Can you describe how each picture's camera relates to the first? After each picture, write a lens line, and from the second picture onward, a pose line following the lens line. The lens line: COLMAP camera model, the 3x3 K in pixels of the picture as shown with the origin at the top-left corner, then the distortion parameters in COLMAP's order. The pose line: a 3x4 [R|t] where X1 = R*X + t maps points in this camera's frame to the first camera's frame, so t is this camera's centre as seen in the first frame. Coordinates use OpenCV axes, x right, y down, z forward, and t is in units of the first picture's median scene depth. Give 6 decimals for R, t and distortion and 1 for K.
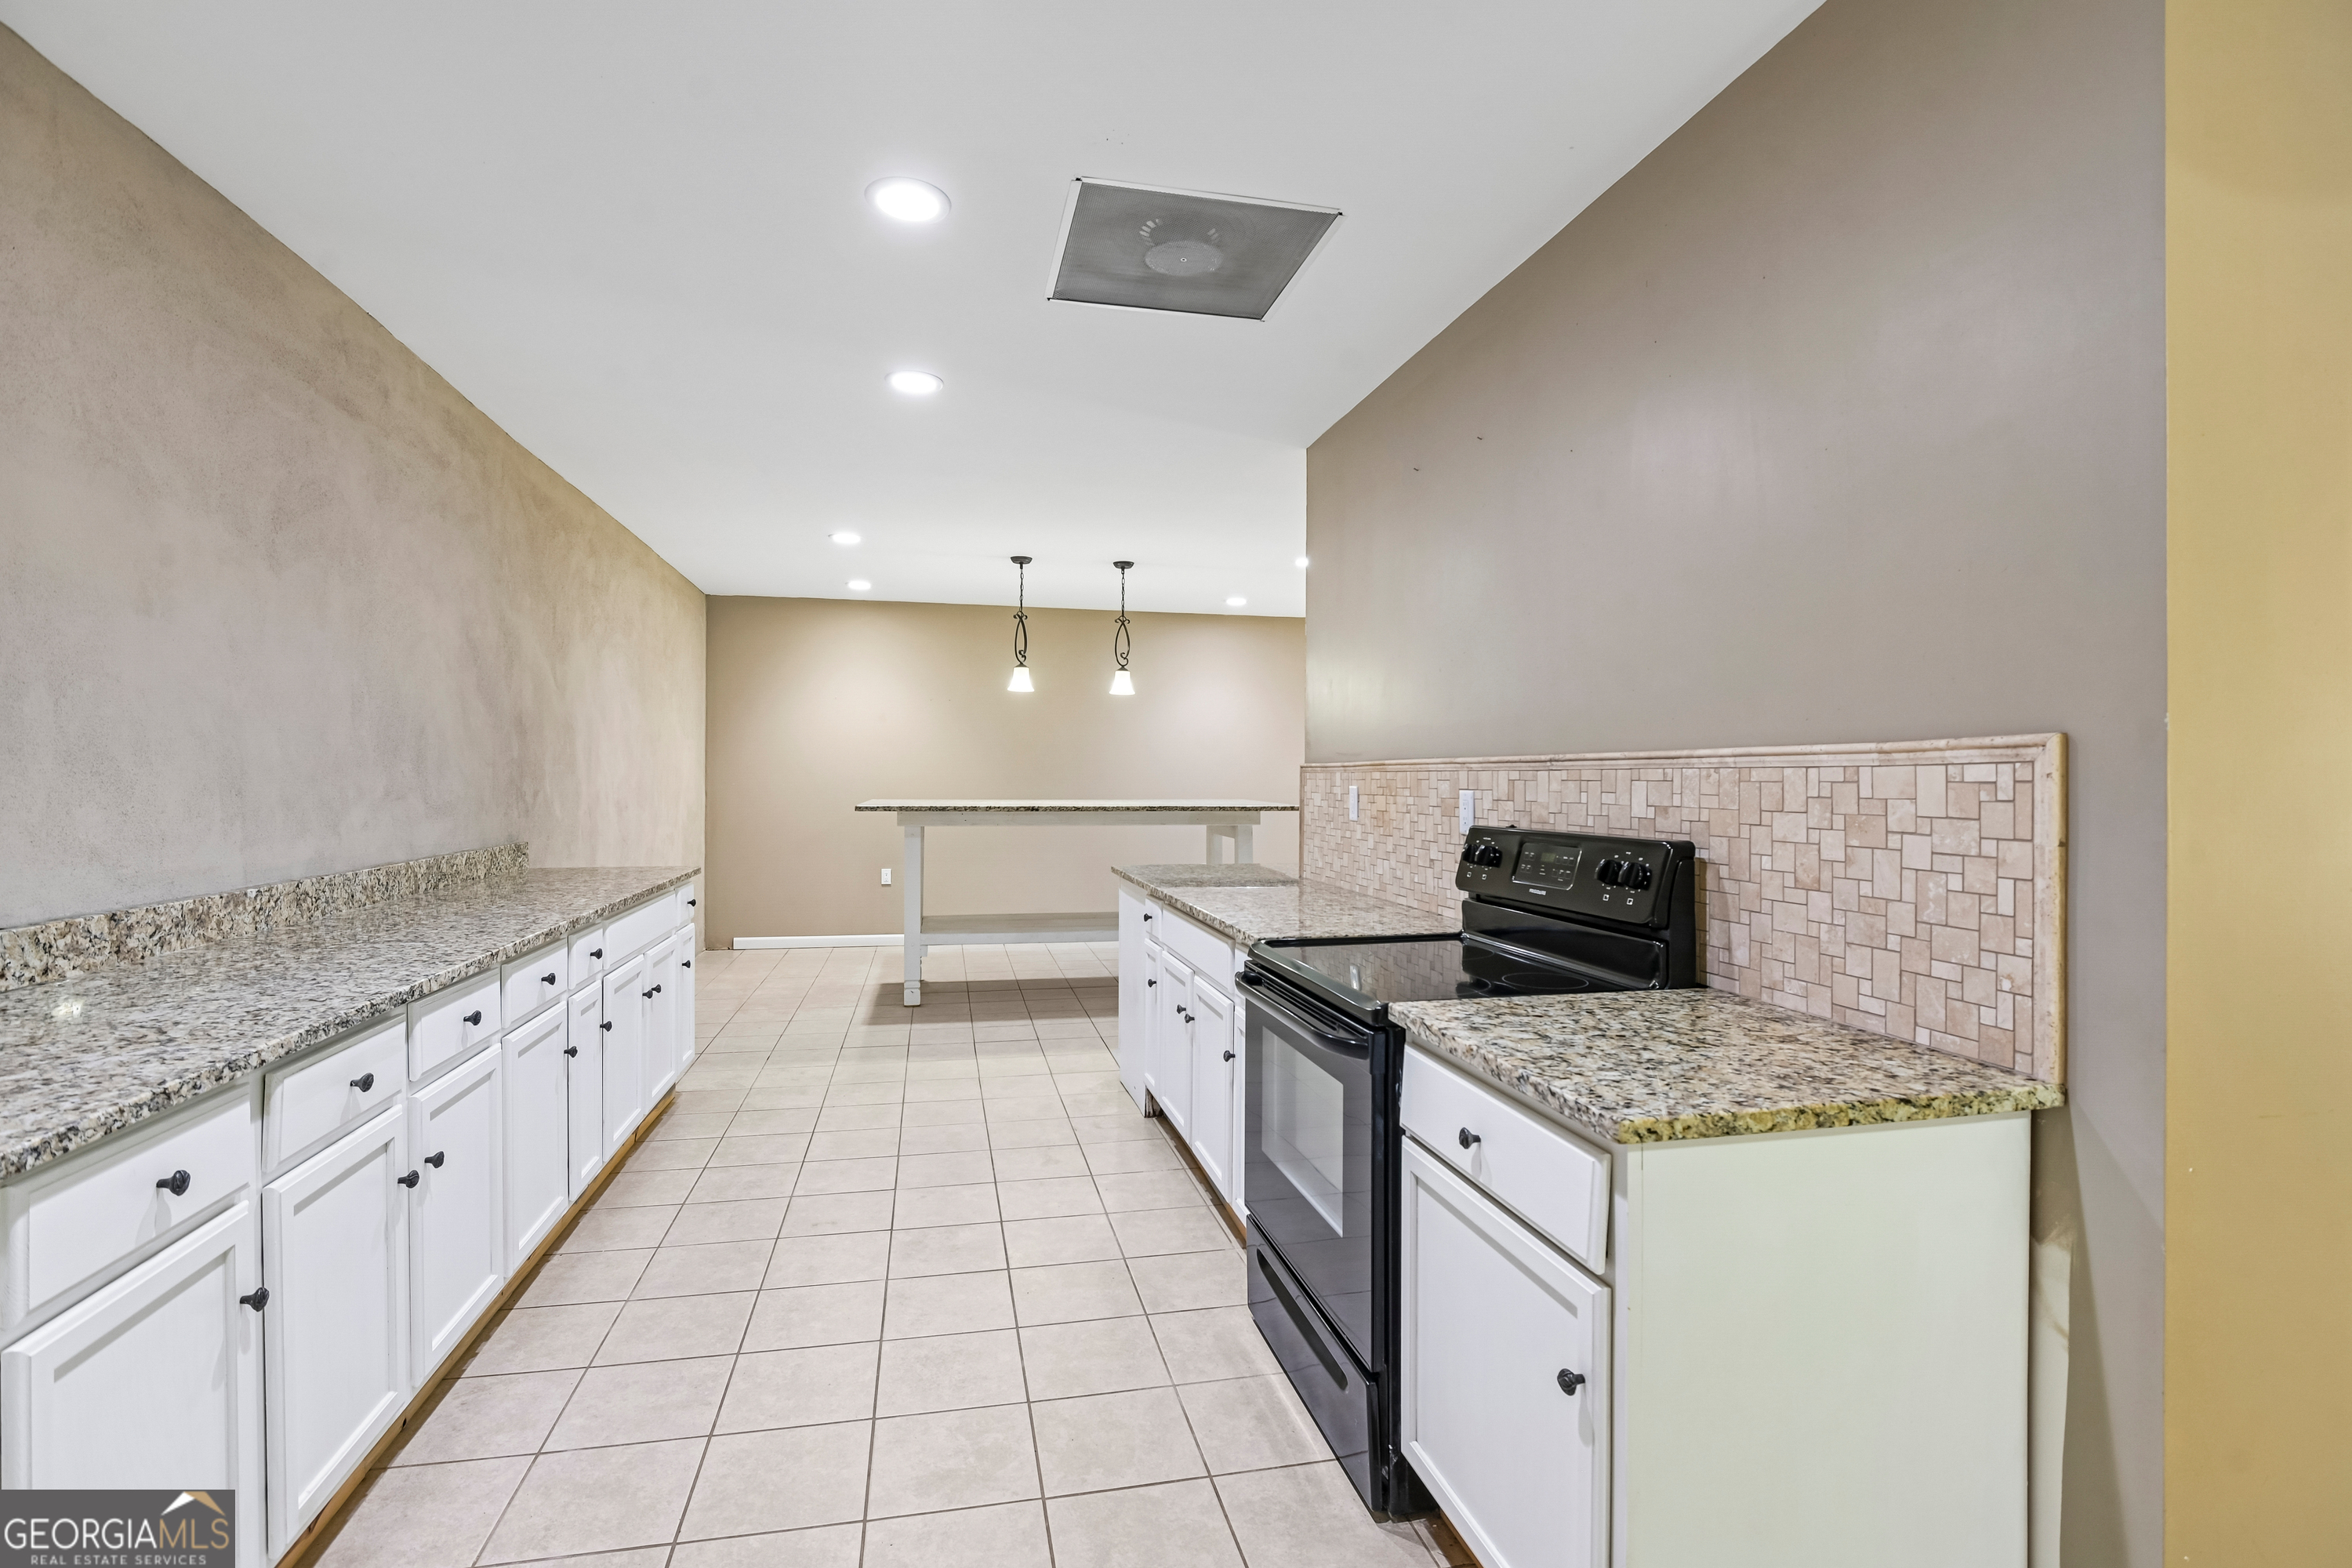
lens RADIAL K [[1078.5, 0, 1182.1], [0, 1078.5, 785.0], [0, 0, 1]] dist [-0.009603, -0.003800]
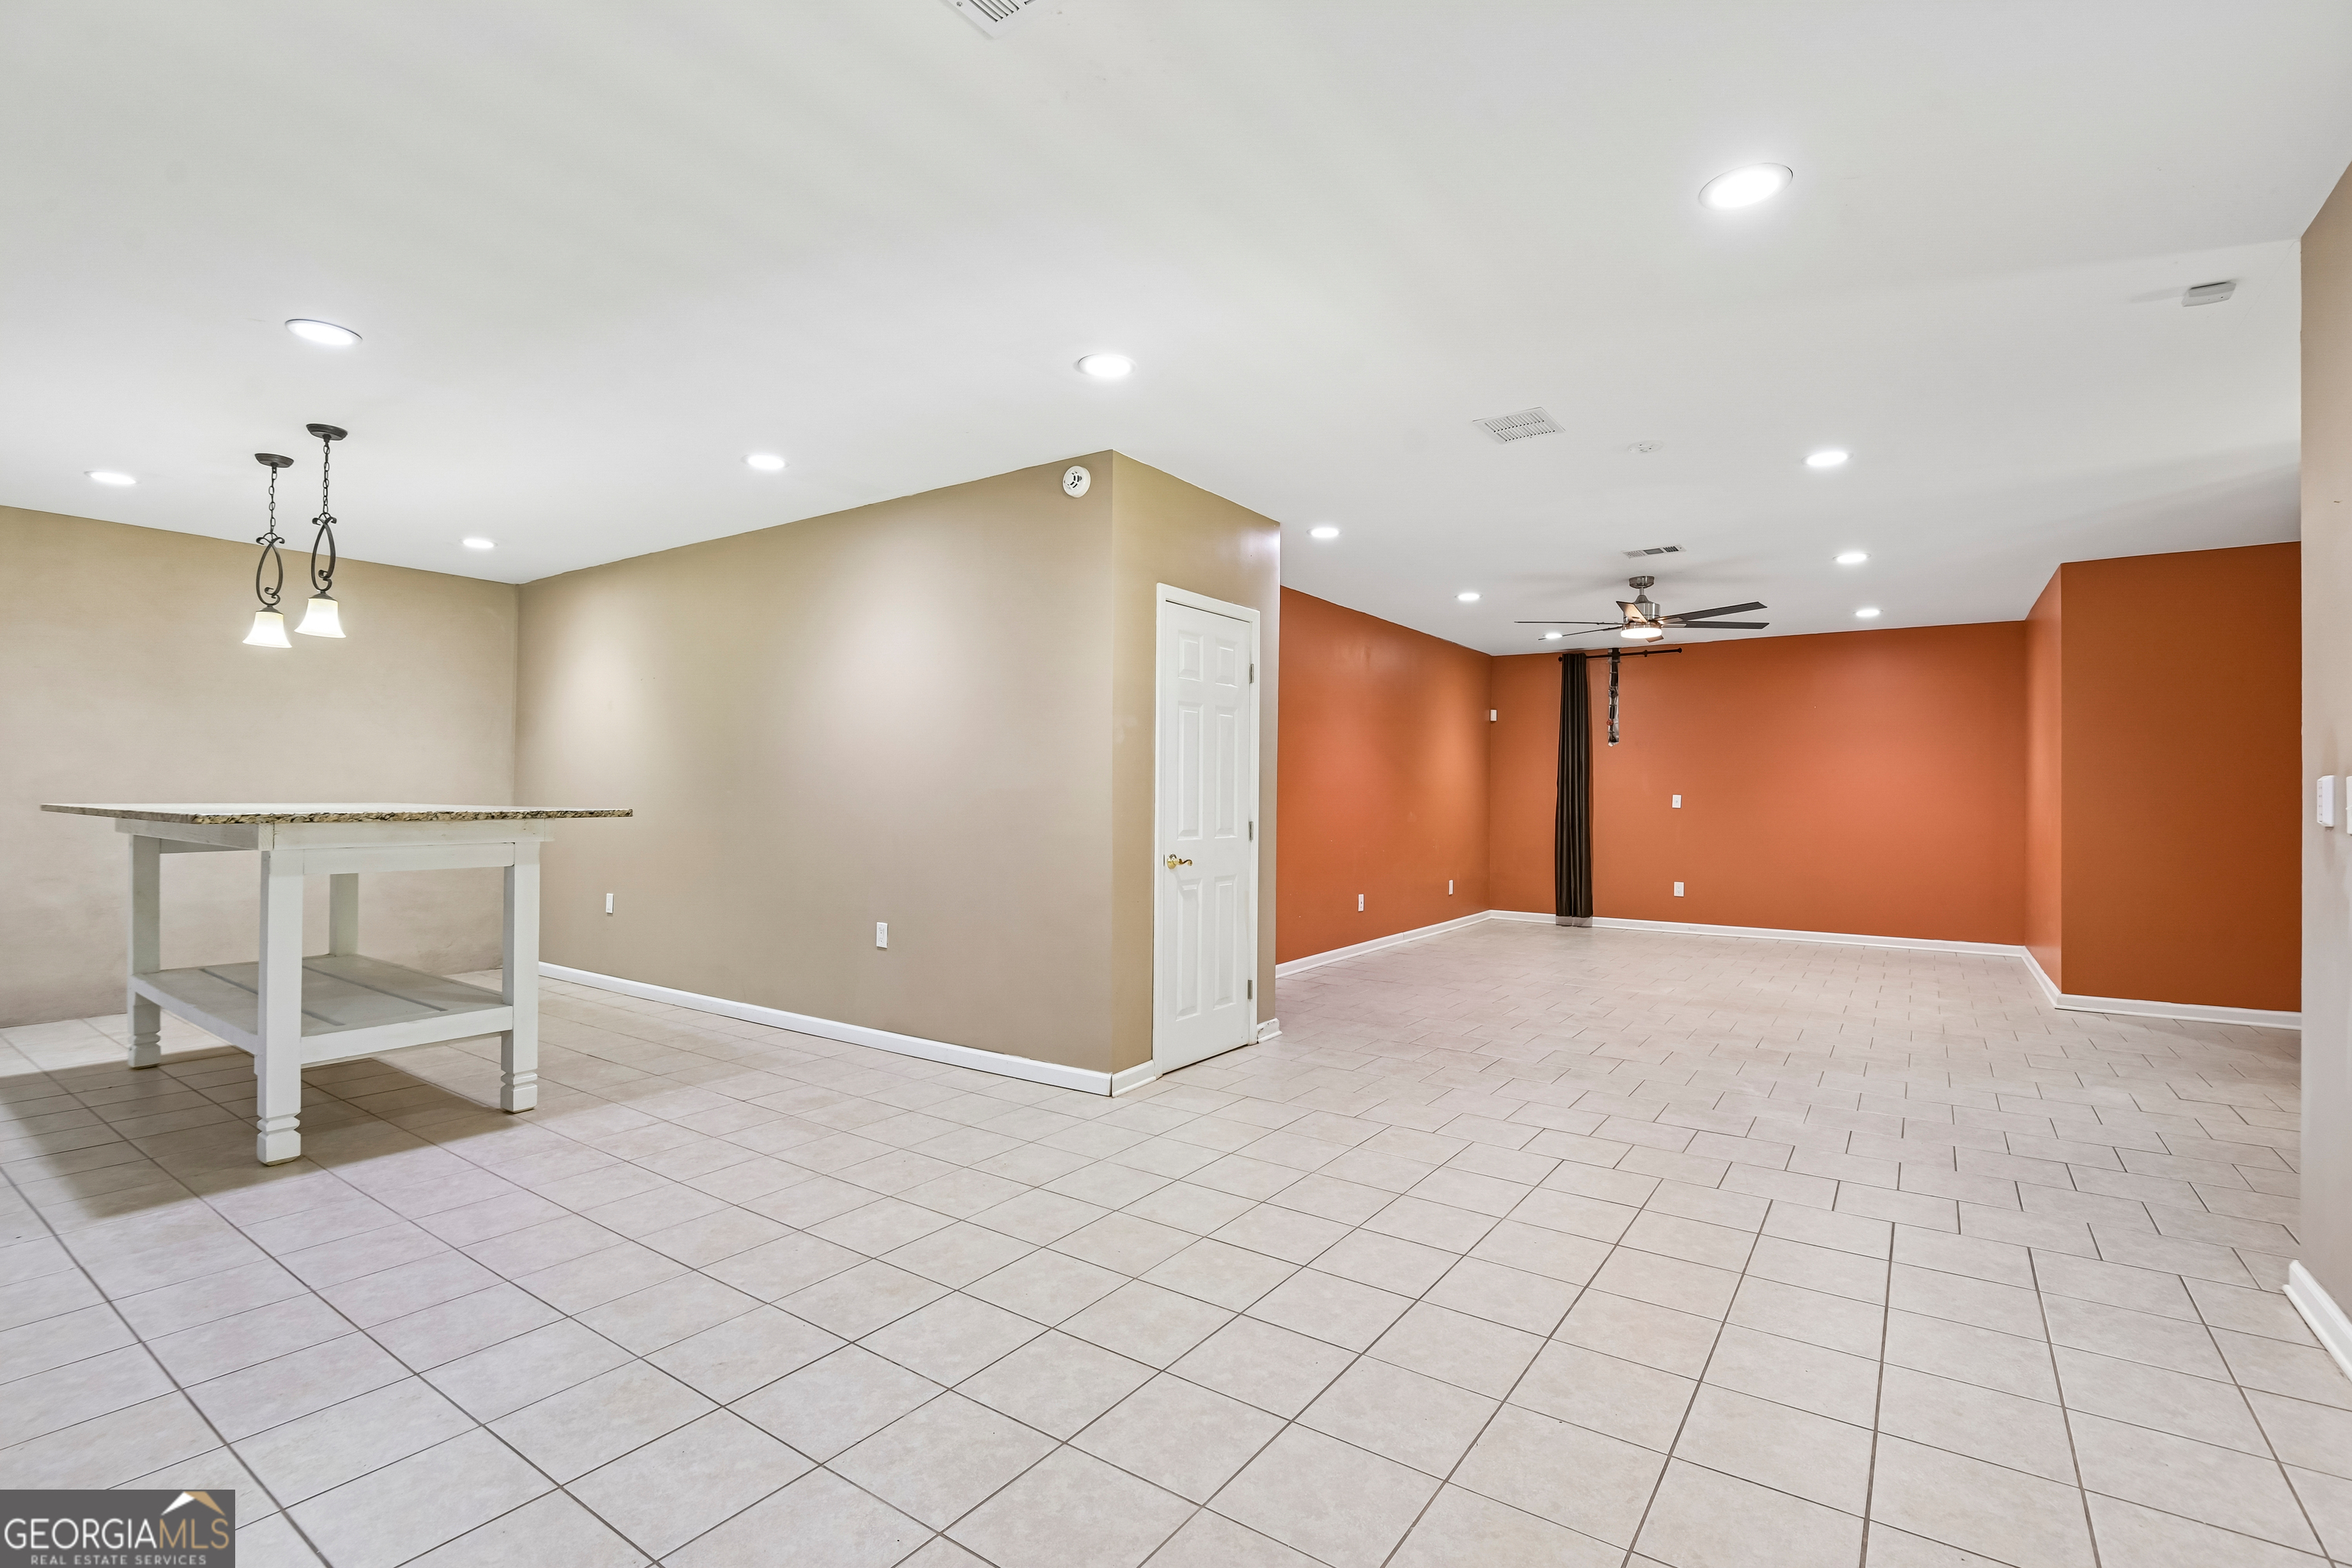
lens RADIAL K [[1078.5, 0, 1177.6], [0, 1078.5, 789.2], [0, 0, 1]] dist [-0.009603, -0.003800]
pose [[0.672255, -0.005636, -0.740298, 1.888604], [-0.008341, 0.999850, -0.015186, 0.026613], [0.740273, 0.016384, 0.672107, 2.454550]]
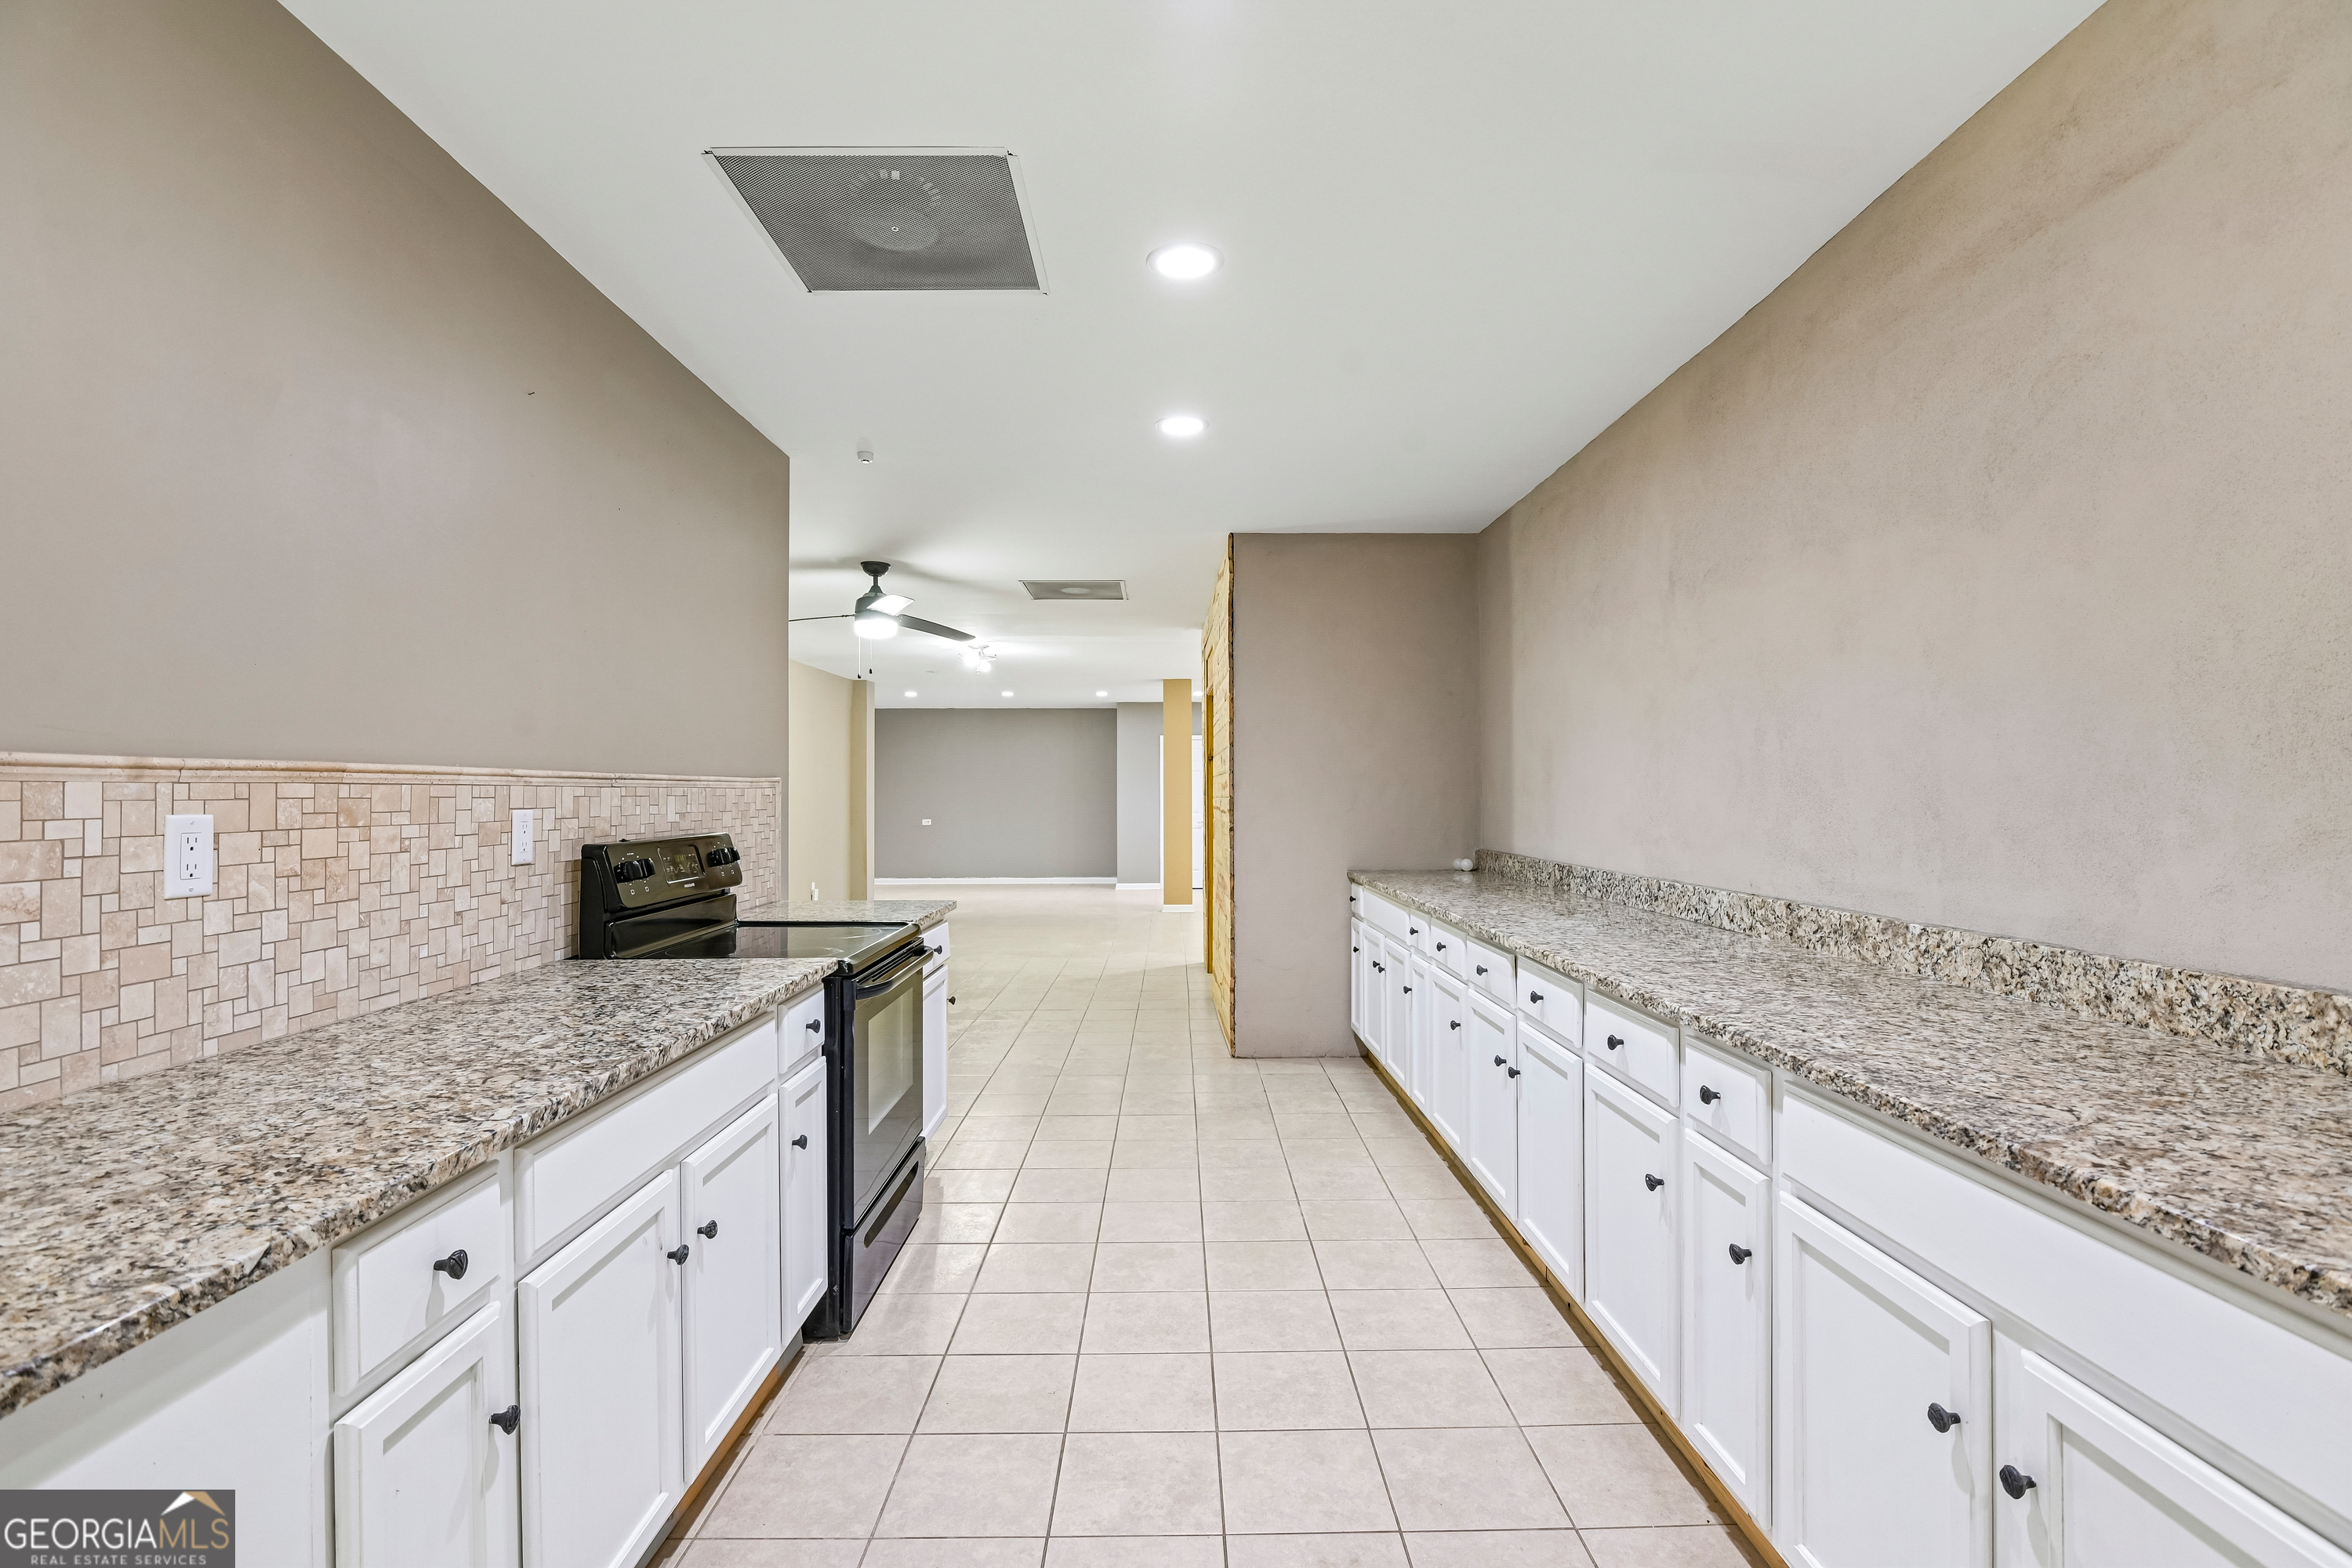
lens RADIAL K [[1078.5, 0, 1186.2], [0, 1078.5, 779.0], [0, 0, 1]] dist [-0.009603, -0.003800]
pose [[-0.977399, 0.000275, 0.211402, -0.468521], [-0.000959, 0.999983, -0.005733, -0.016770], [-0.211400, -0.005806, -0.977382, 1.985473]]
